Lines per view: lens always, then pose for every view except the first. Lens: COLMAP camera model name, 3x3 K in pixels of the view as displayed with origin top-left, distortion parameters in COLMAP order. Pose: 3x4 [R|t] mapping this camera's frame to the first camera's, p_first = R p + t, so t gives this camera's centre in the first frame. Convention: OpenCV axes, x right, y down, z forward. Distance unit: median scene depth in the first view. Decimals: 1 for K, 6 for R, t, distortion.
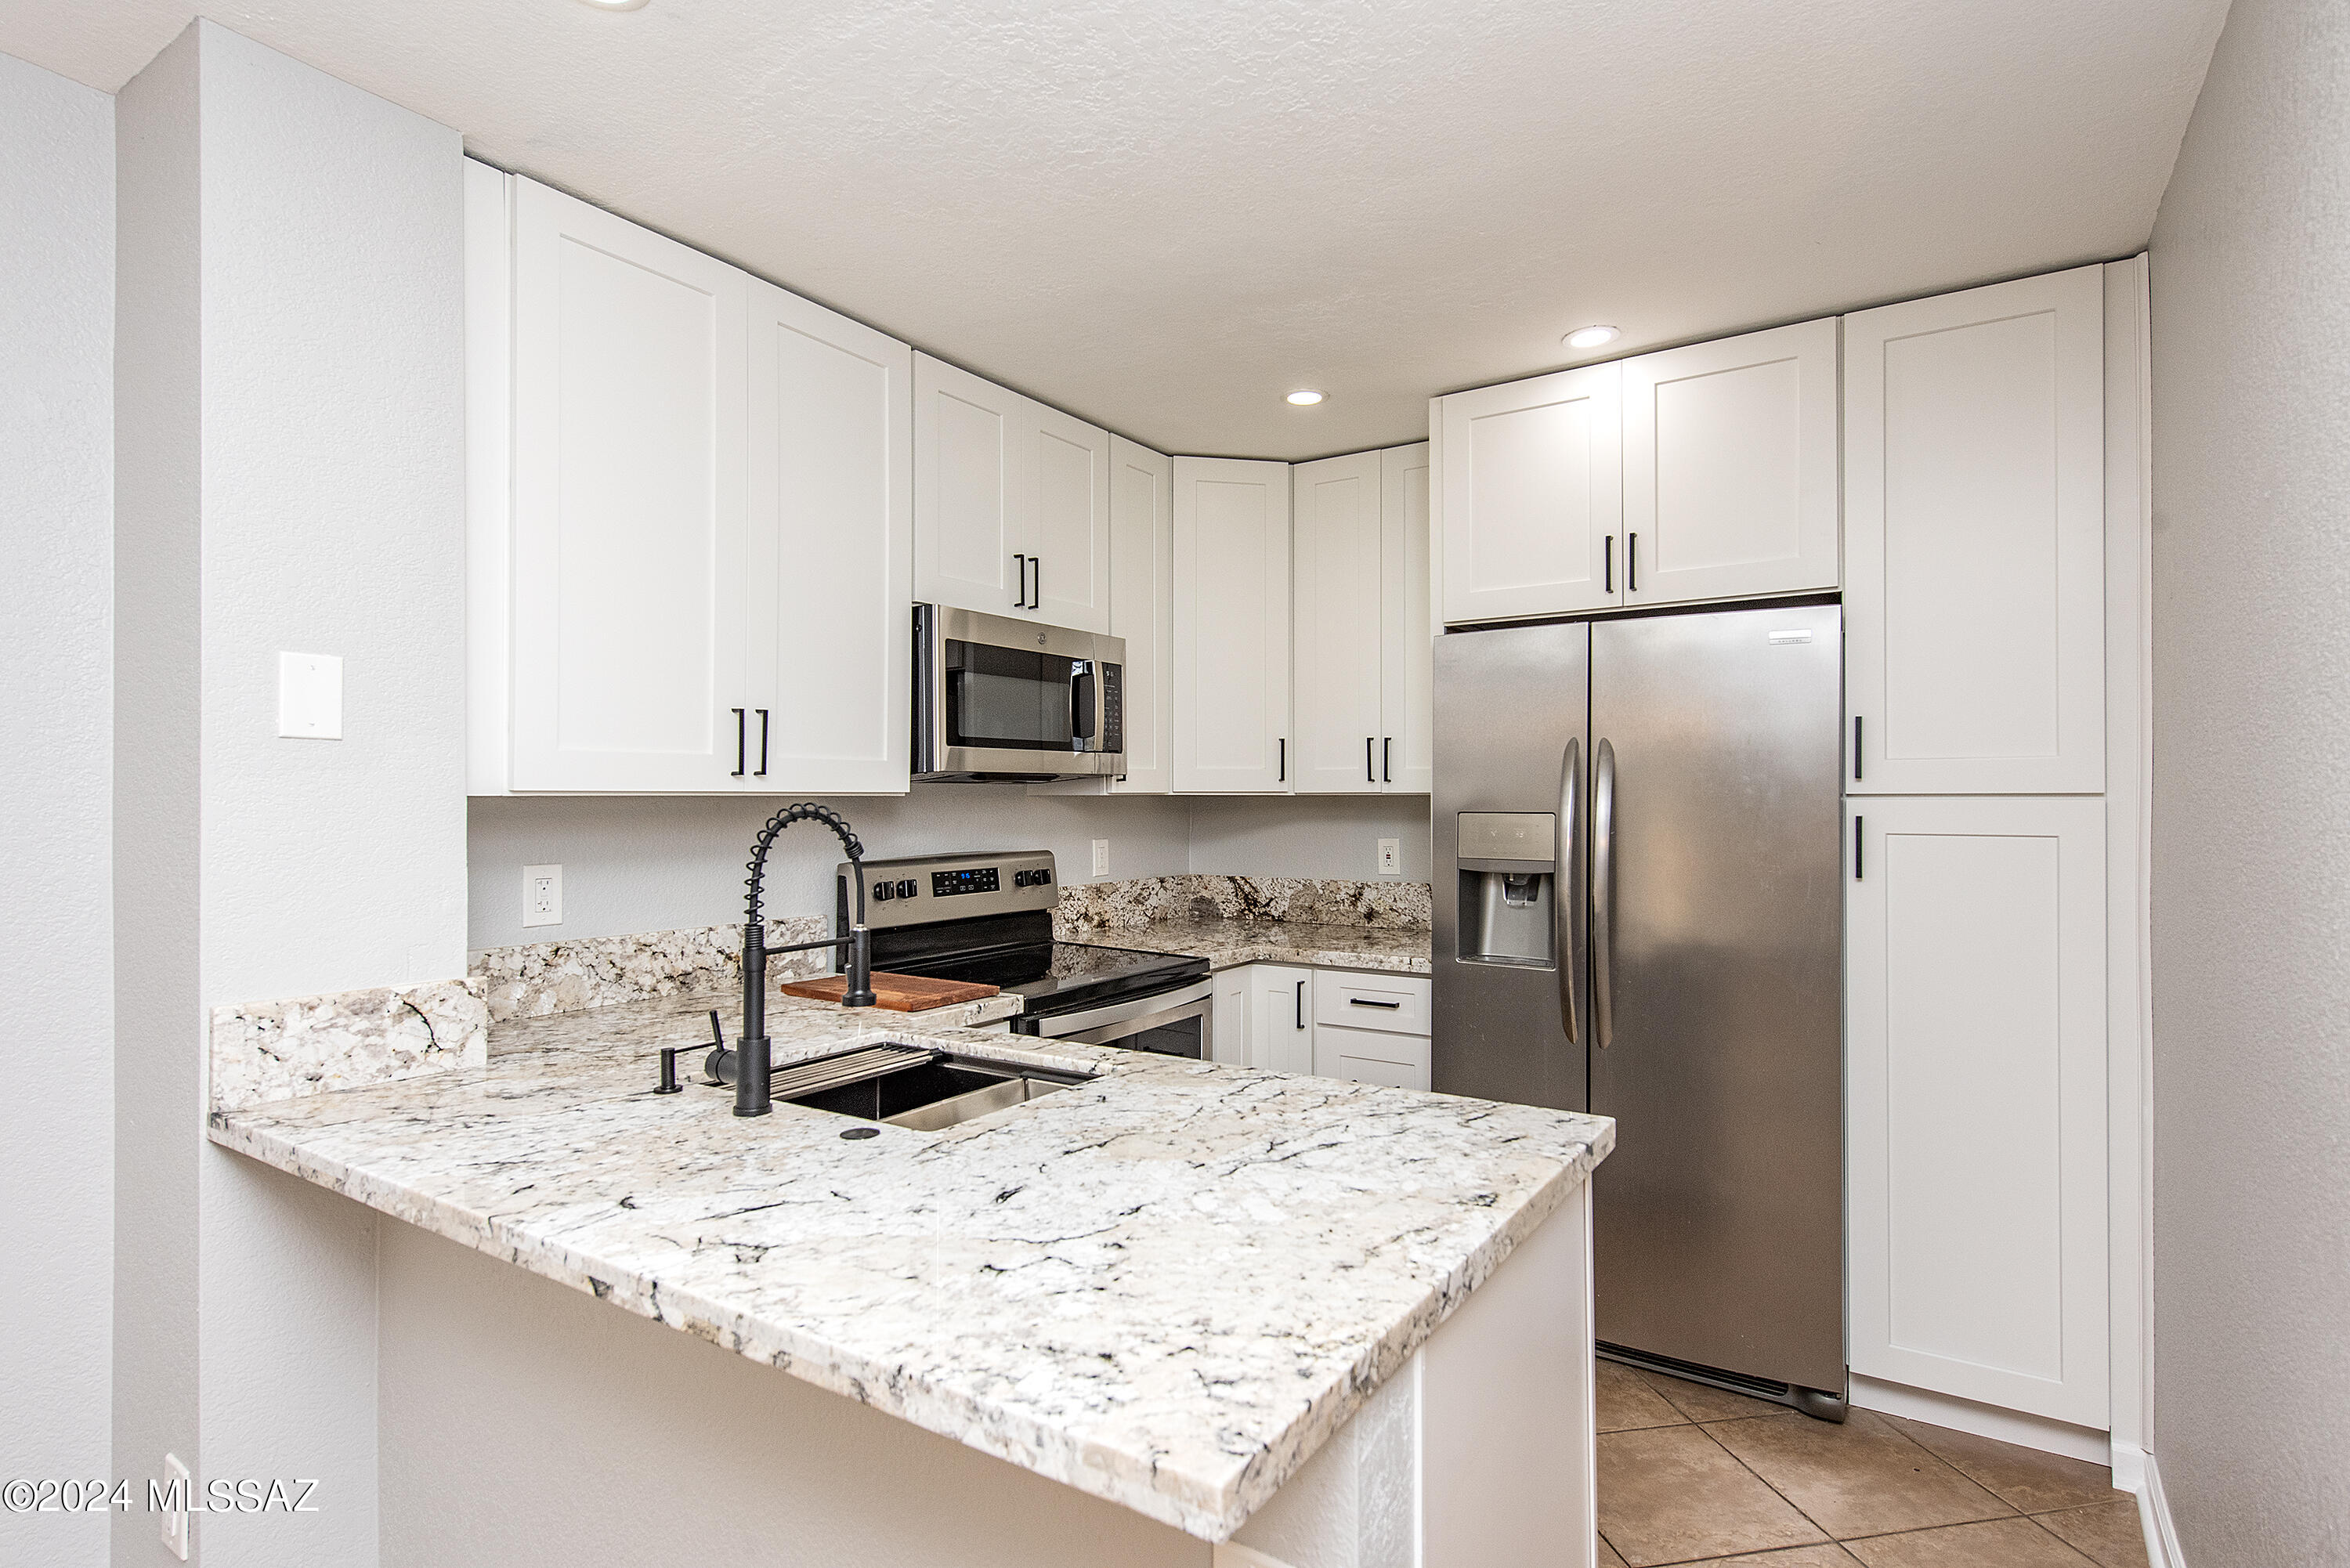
lens RADIAL K [[1179.0, 0, 1184.8], [0, 1179.0, 782.9], [0, 0, 1]] dist [0.021922, -0.000431]
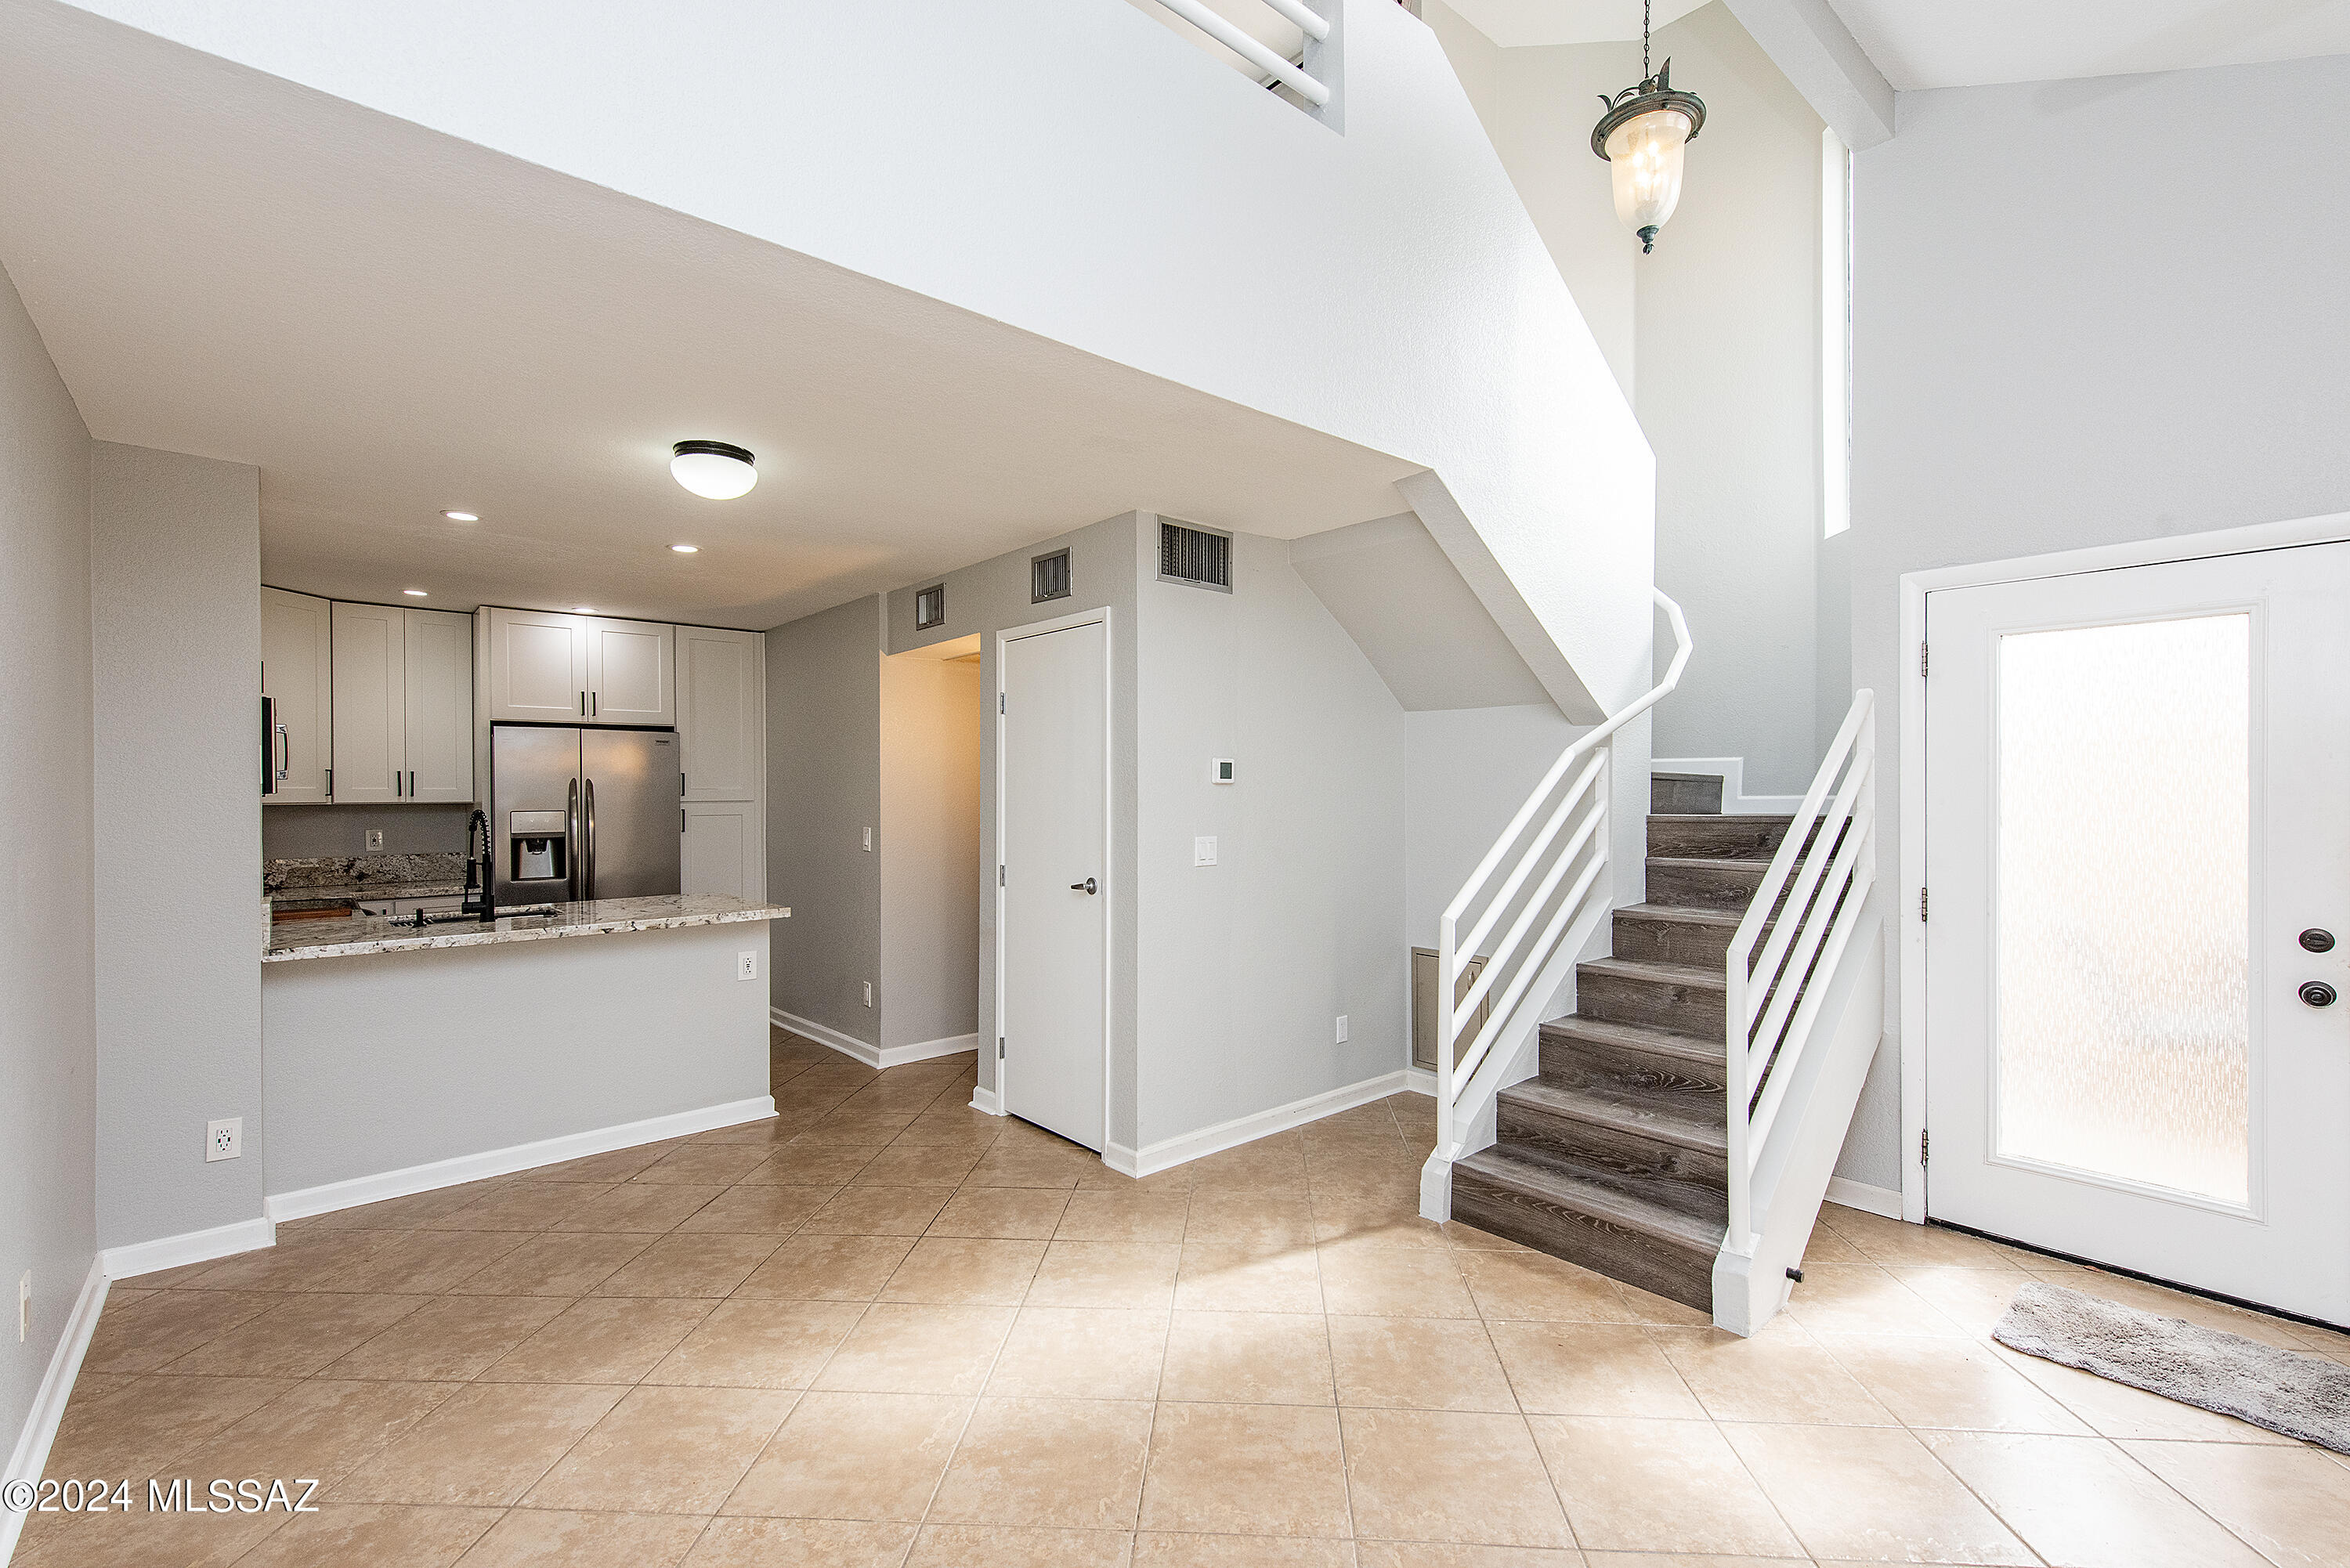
lens RADIAL K [[1036.4, 0, 1188.1], [0, 1036.4, 793.2], [0, 0, 1]] dist [0.021729, -0.009767]
pose [[0.266473, -0.004101, 0.963834, -1.437500], [-0.004033, 0.999977, 0.005370, -0.026425], [-0.963834, -0.005318, 0.266450, -0.772510]]
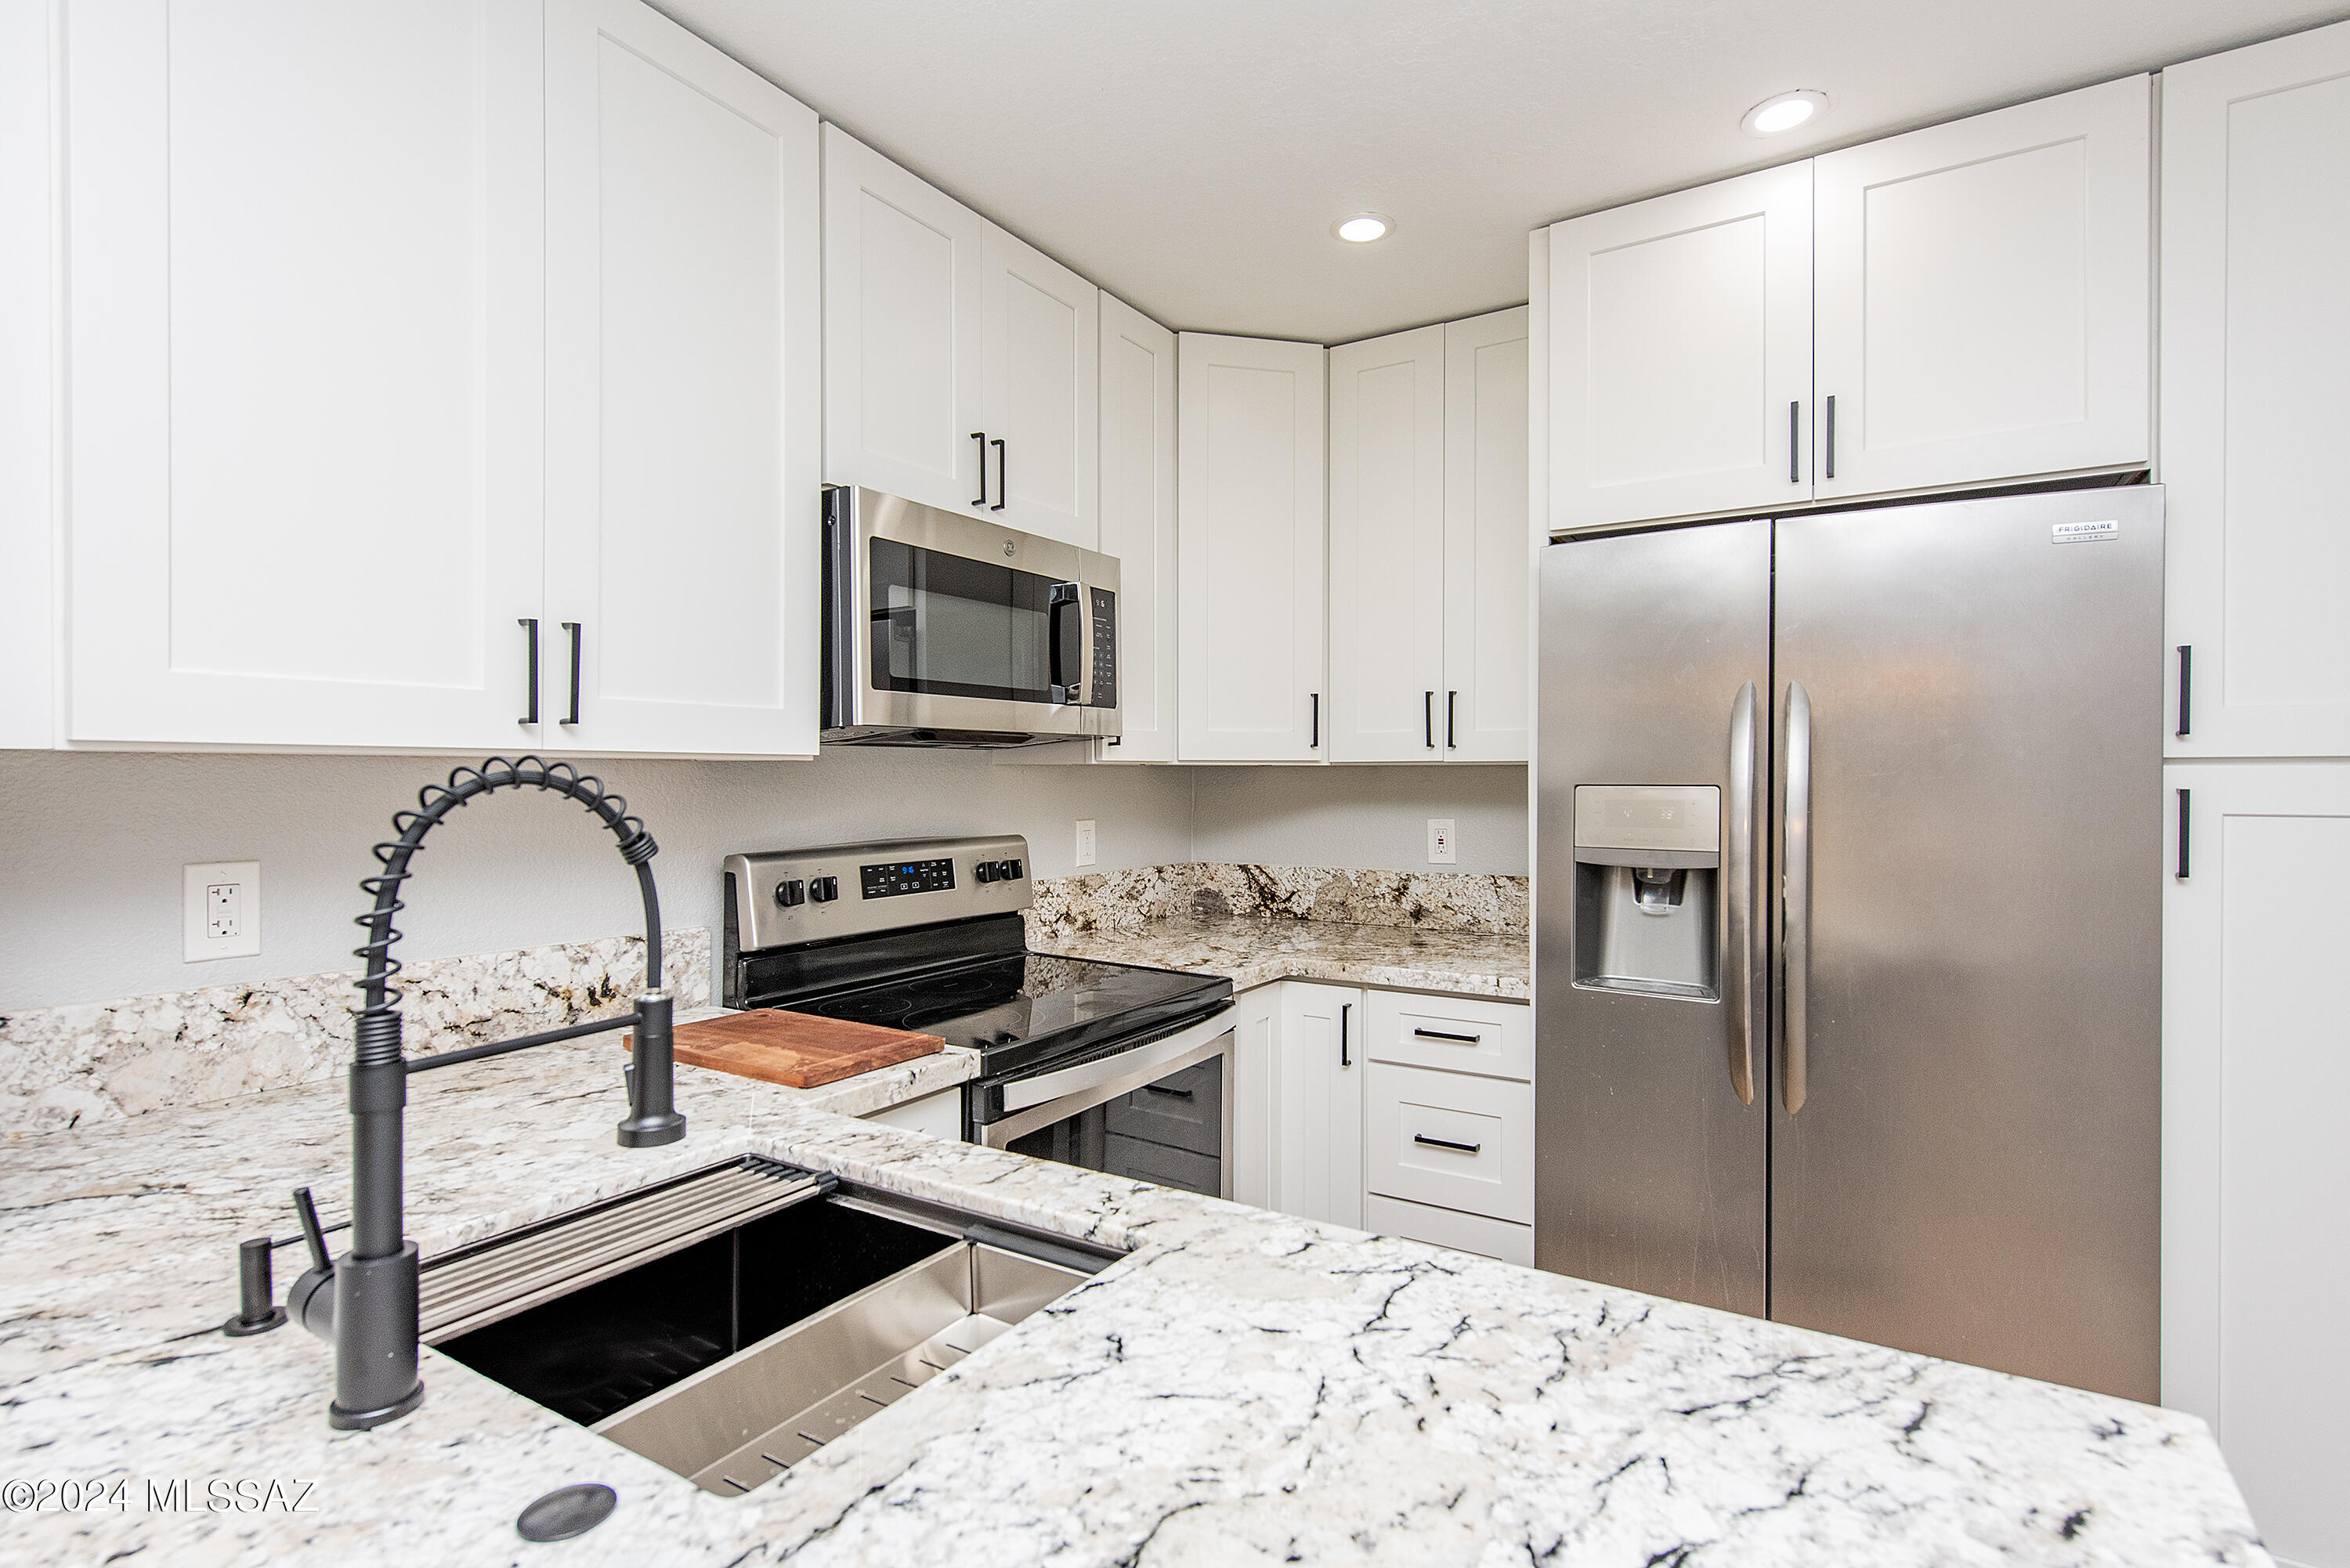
lens RADIAL K [[1129.2, 0, 1184.1], [0, 1129.2, 775.5], [0, 0, 1]] dist [0.016715, -0.008754]
pose [[0.999694, 0.000816, 0.024722, -0.034904], [-0.001092, 0.999937, 0.011141, 0.013122], [-0.024711, -0.011165, 0.999632, 0.343785]]
